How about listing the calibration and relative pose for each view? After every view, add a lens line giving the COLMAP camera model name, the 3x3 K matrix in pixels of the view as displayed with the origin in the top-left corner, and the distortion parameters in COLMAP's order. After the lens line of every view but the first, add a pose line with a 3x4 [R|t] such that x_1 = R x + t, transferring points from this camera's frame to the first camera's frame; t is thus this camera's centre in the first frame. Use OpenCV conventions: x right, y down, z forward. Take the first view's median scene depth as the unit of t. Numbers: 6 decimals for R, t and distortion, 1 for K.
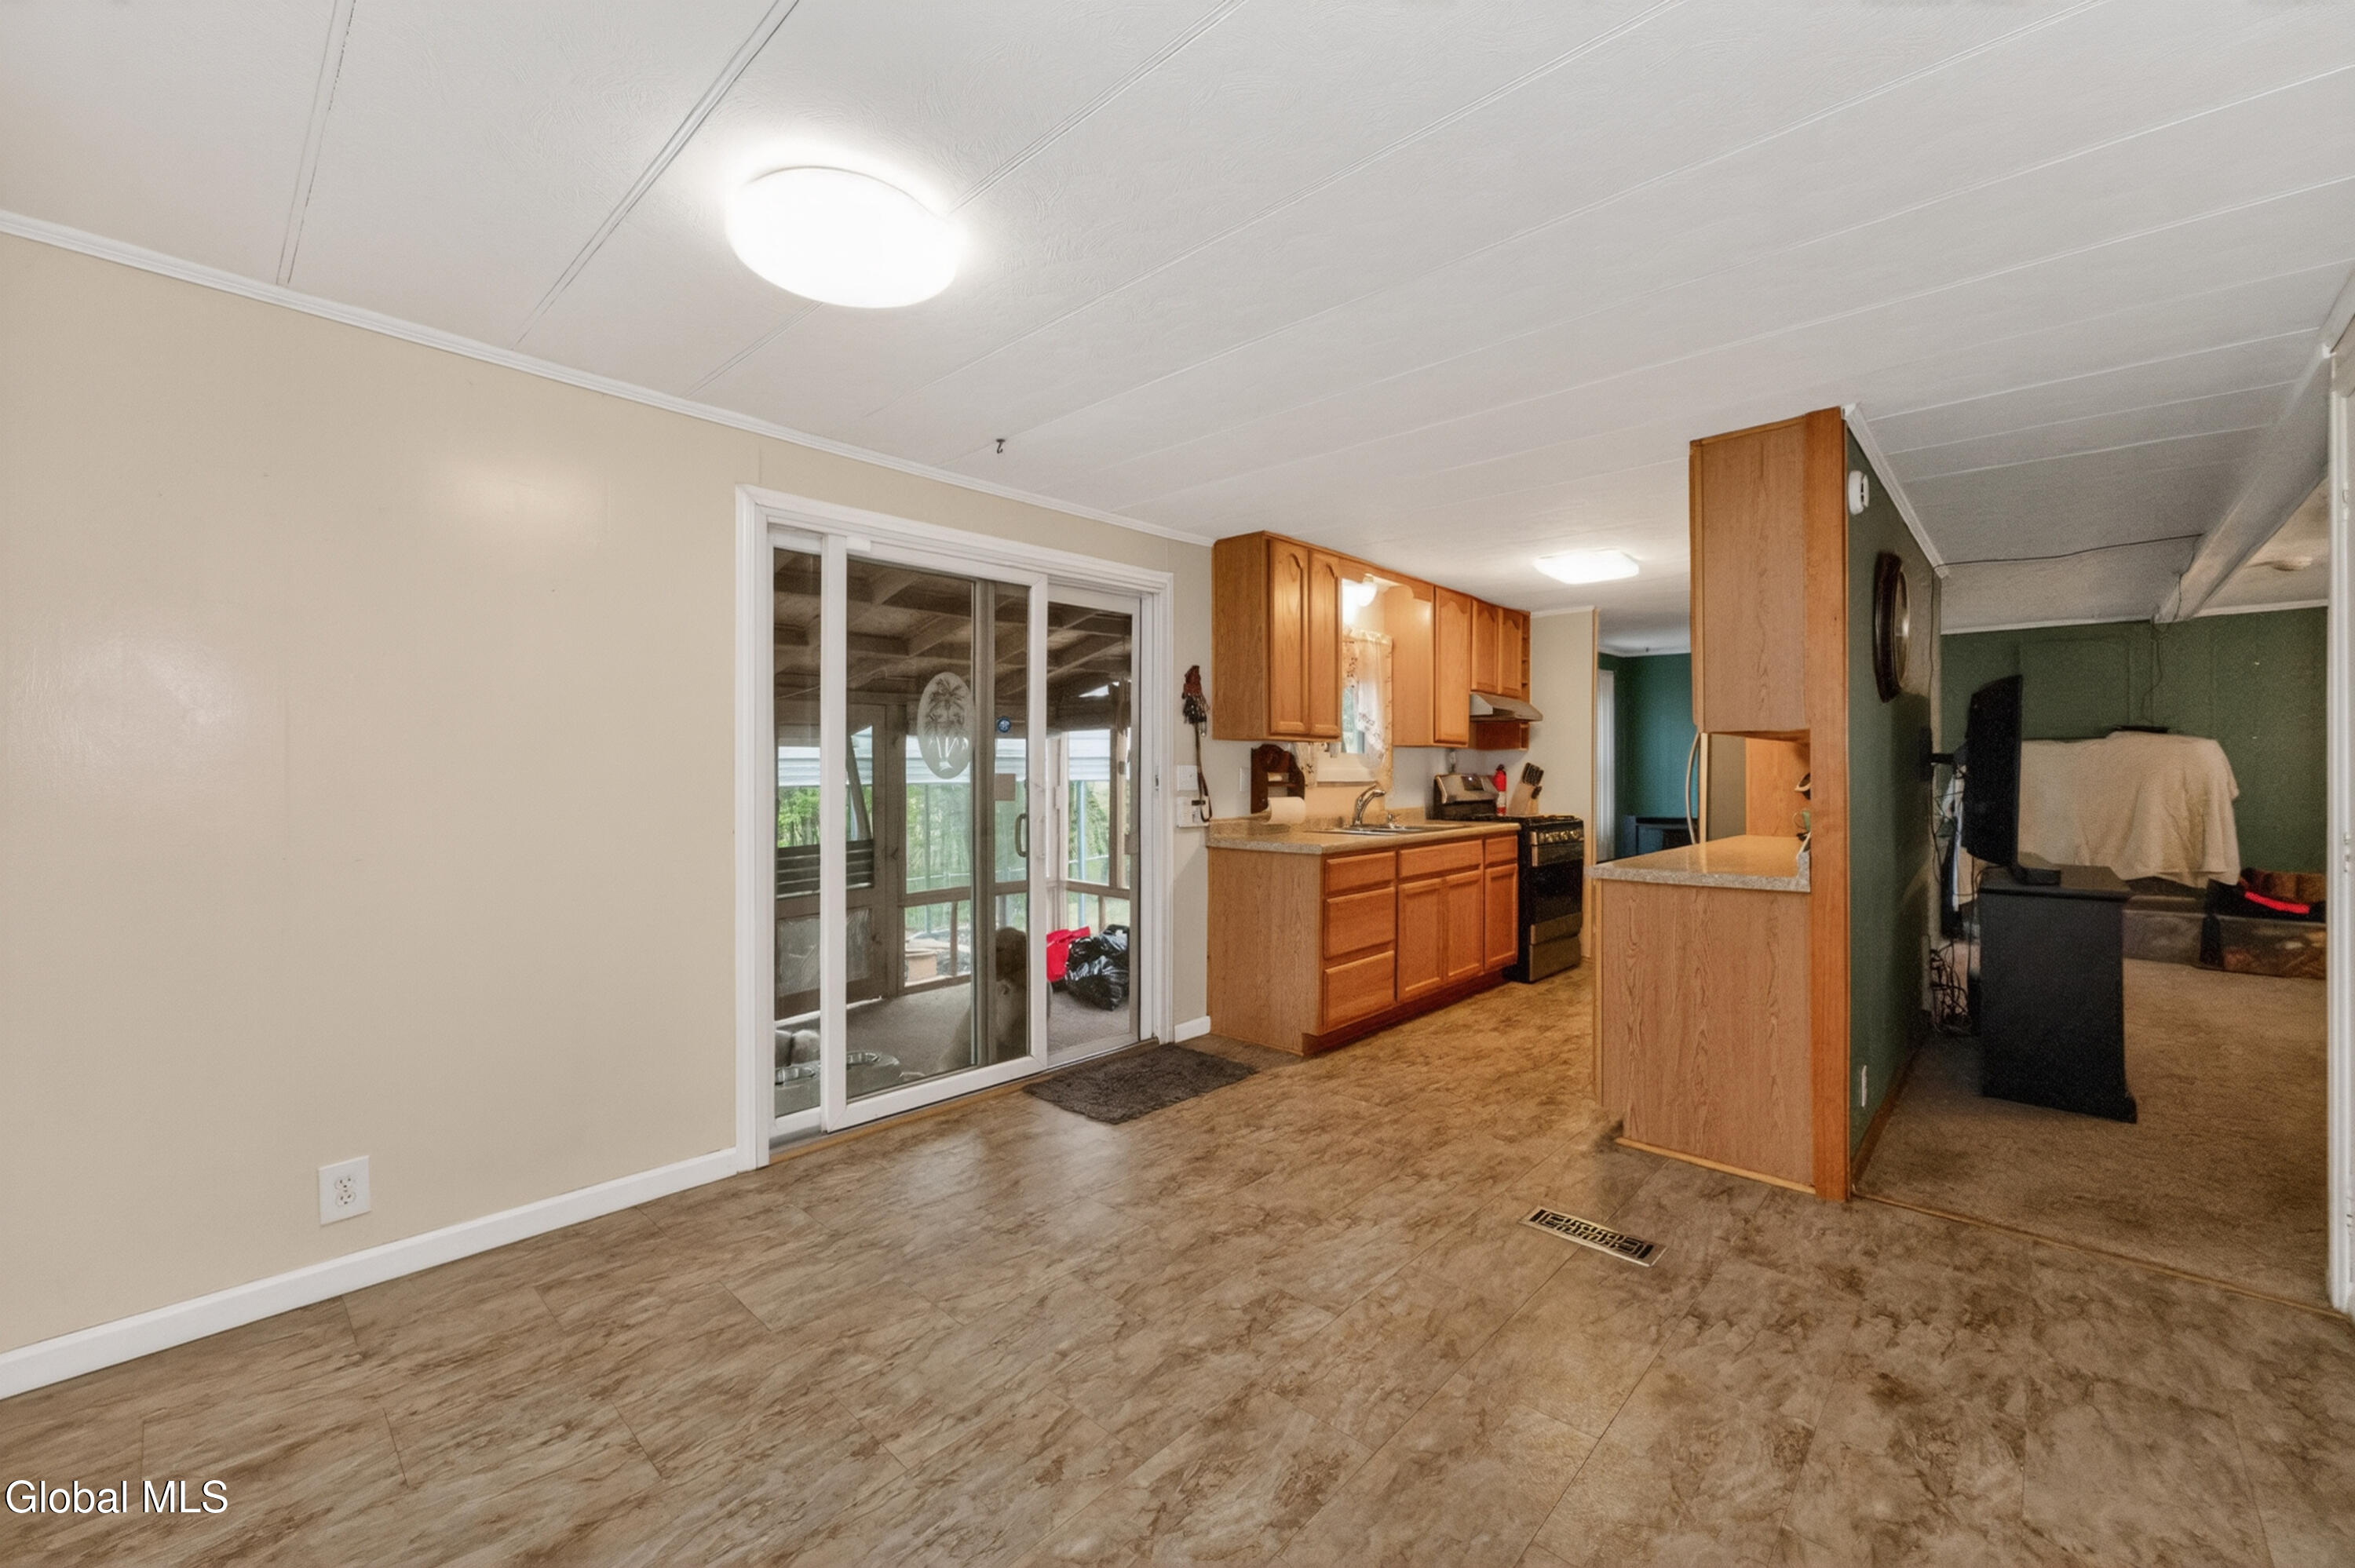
lens RADIAL K [[942.5, 0, 1171.1], [0, 942.5, 770.2], [0, 0, 1]] dist [-0.027470, 0.020890]
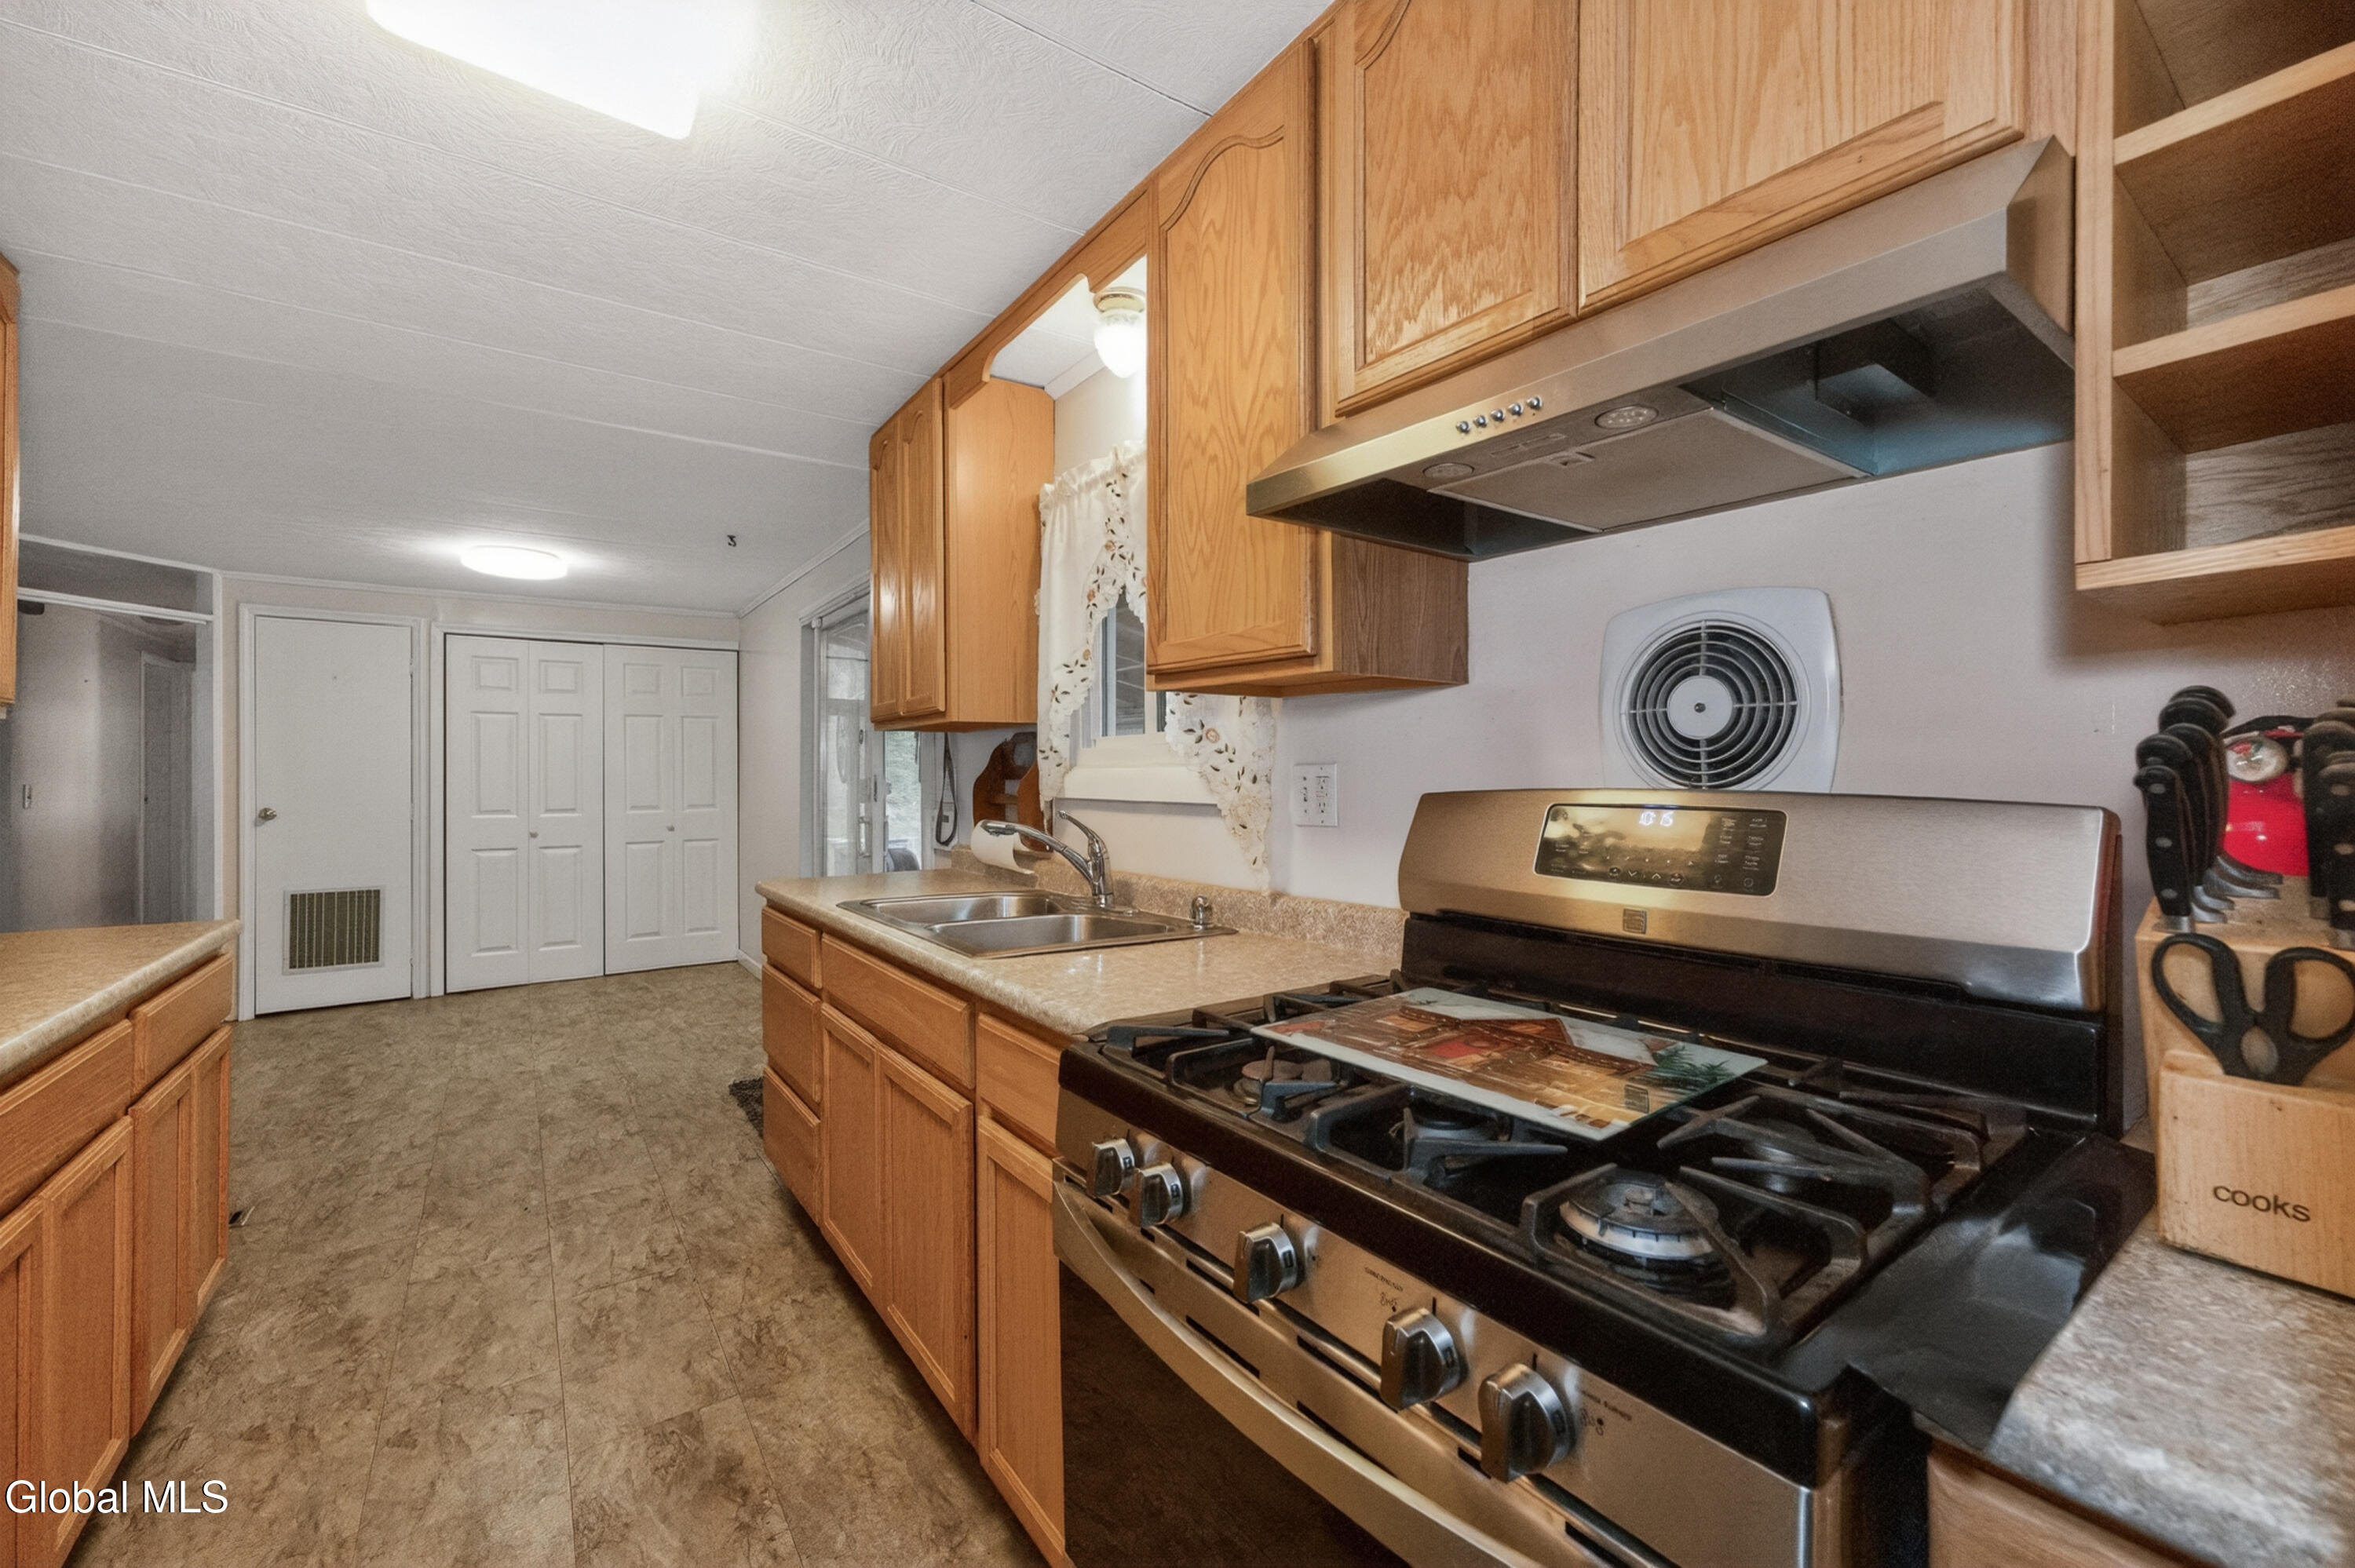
lens RADIAL K [[942.5, 0, 1171.1], [0, 942.5, 770.2], [0, 0, 1]] dist [-0.027470, 0.020890]
pose [[-0.190981, -0.006013, -0.981575, 1.024788], [0.004827, 0.999963, -0.007065, 0.006245], [0.981582, -0.006088, -0.190944, 1.877872]]
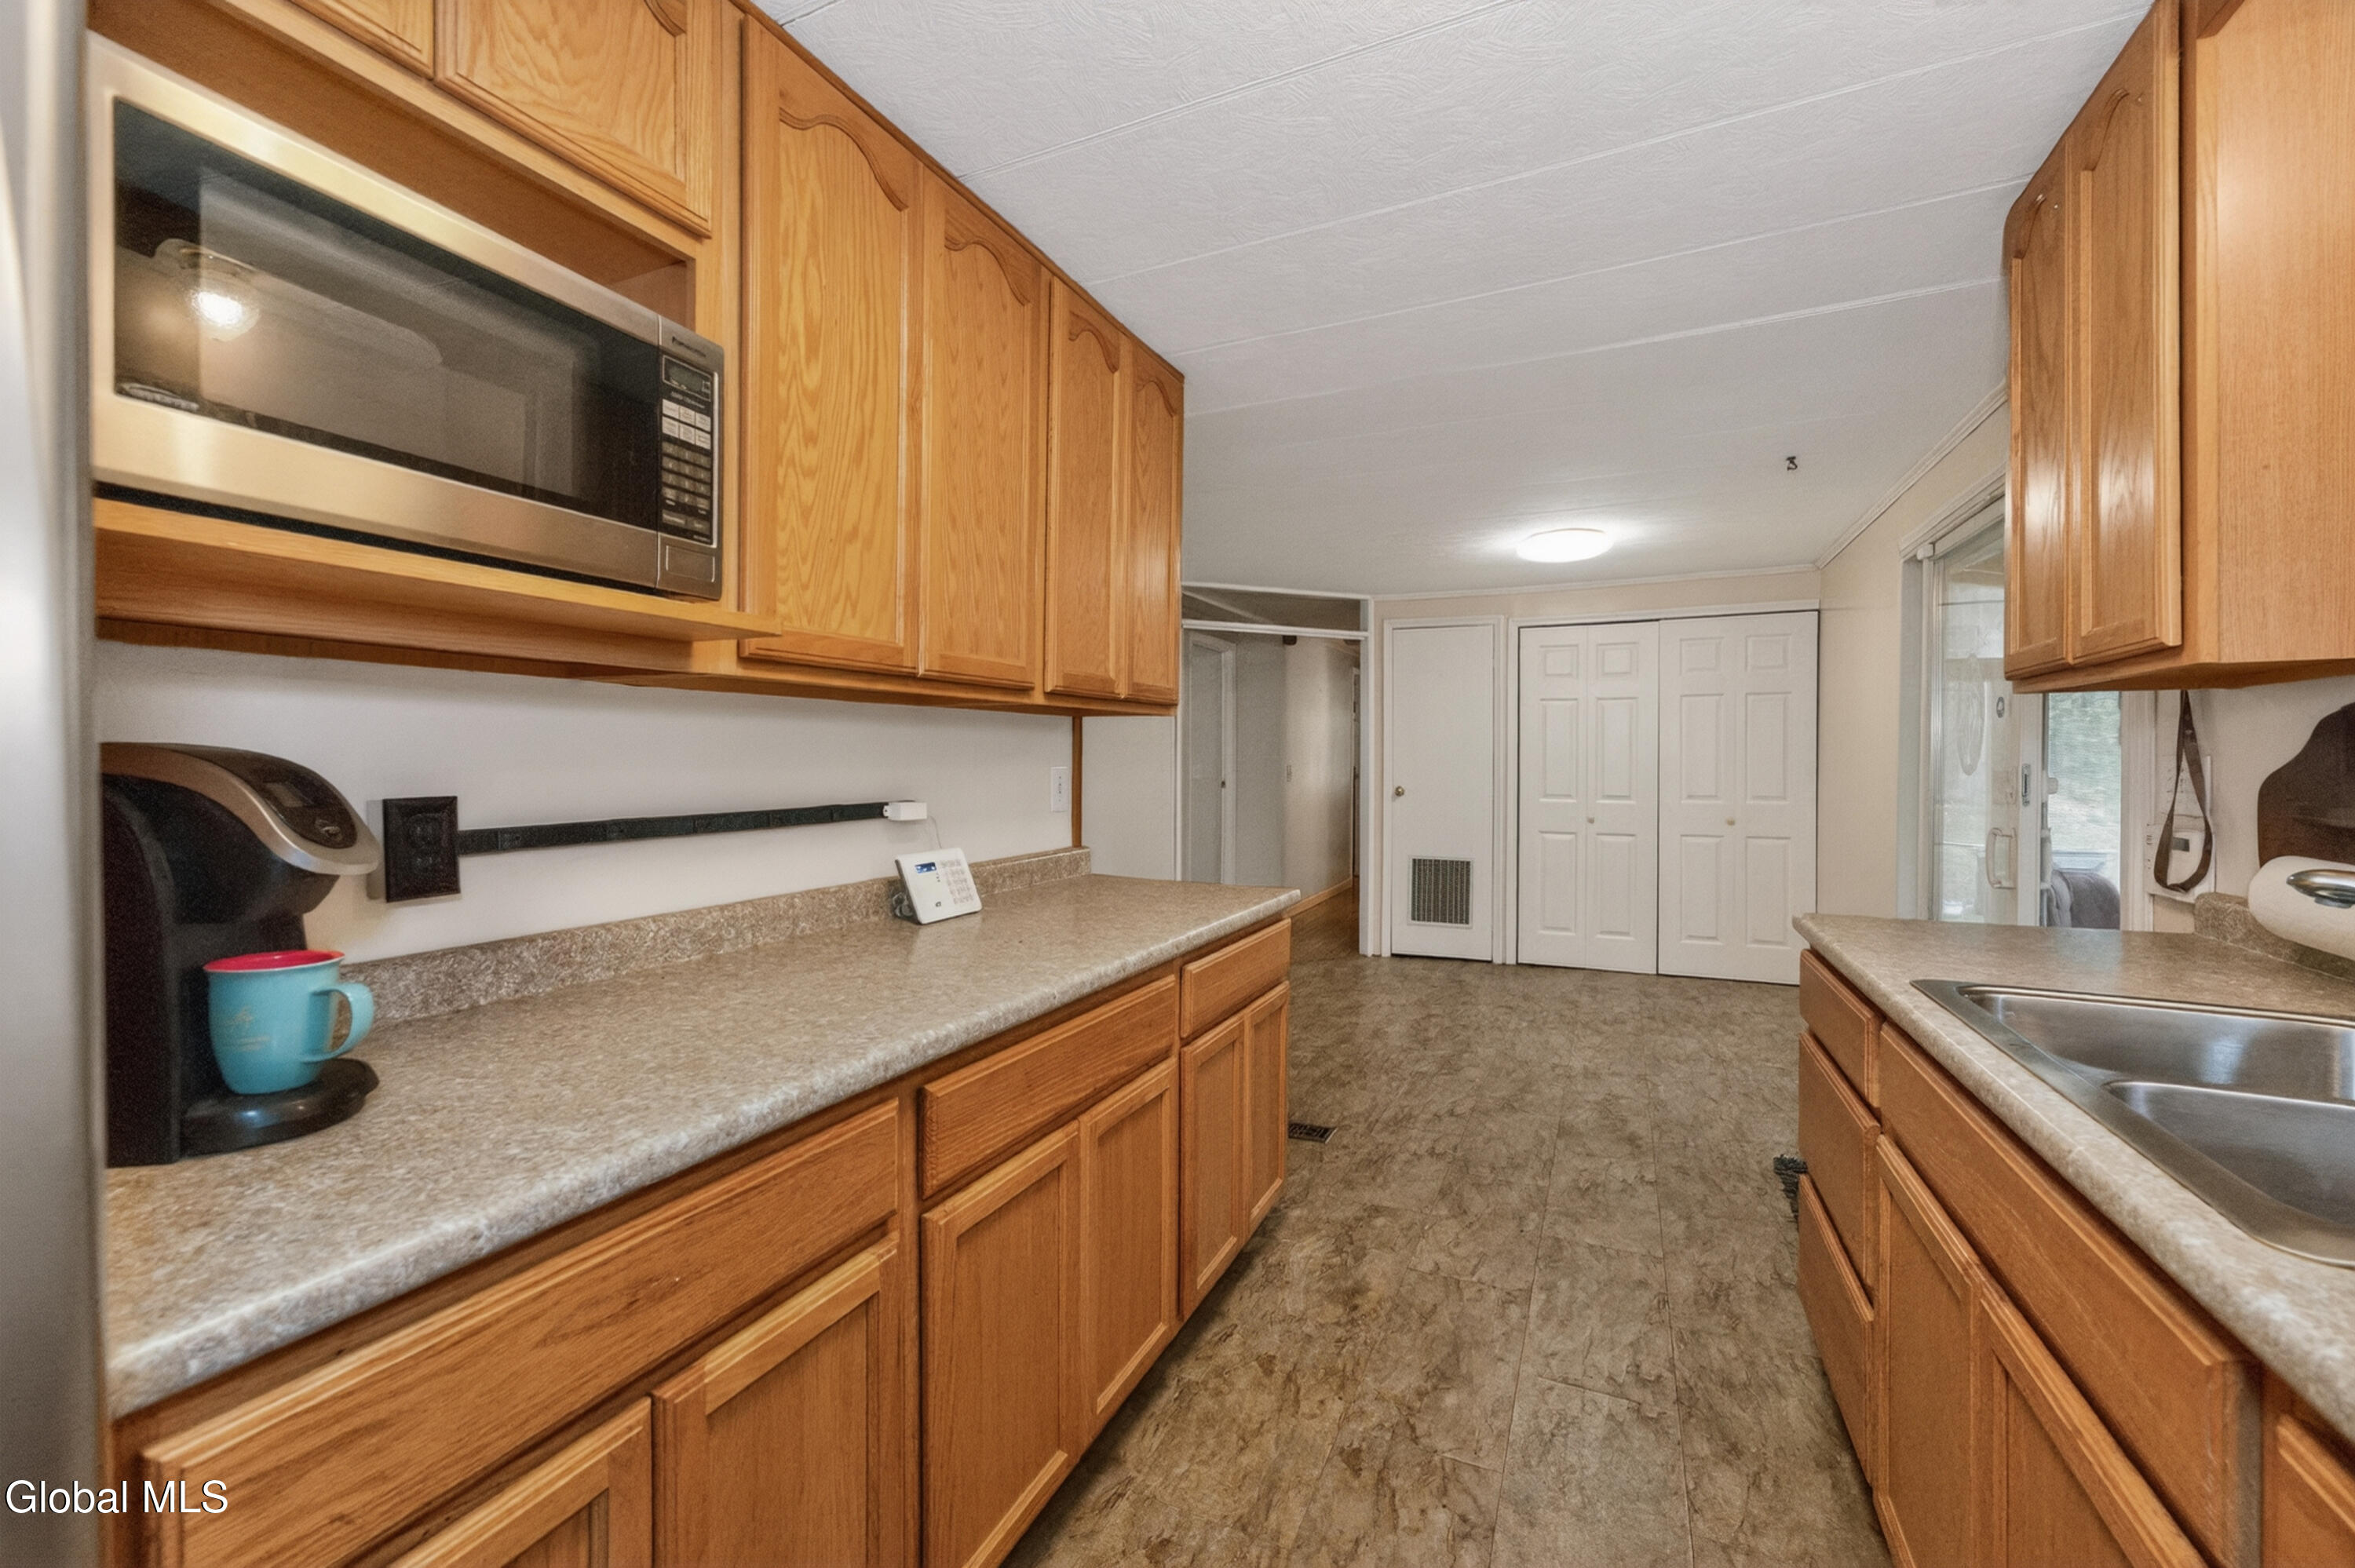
lens RADIAL K [[942.5, 0, 1171.1], [0, 942.5, 770.2], [0, 0, 1]] dist [-0.027470, 0.020890]
pose [[-0.950079, 0.001950, -0.312004, 0.819397], [-0.000434, 0.999971, 0.007571, 0.002227], [0.312010, 0.007329, -0.950051, 1.788258]]
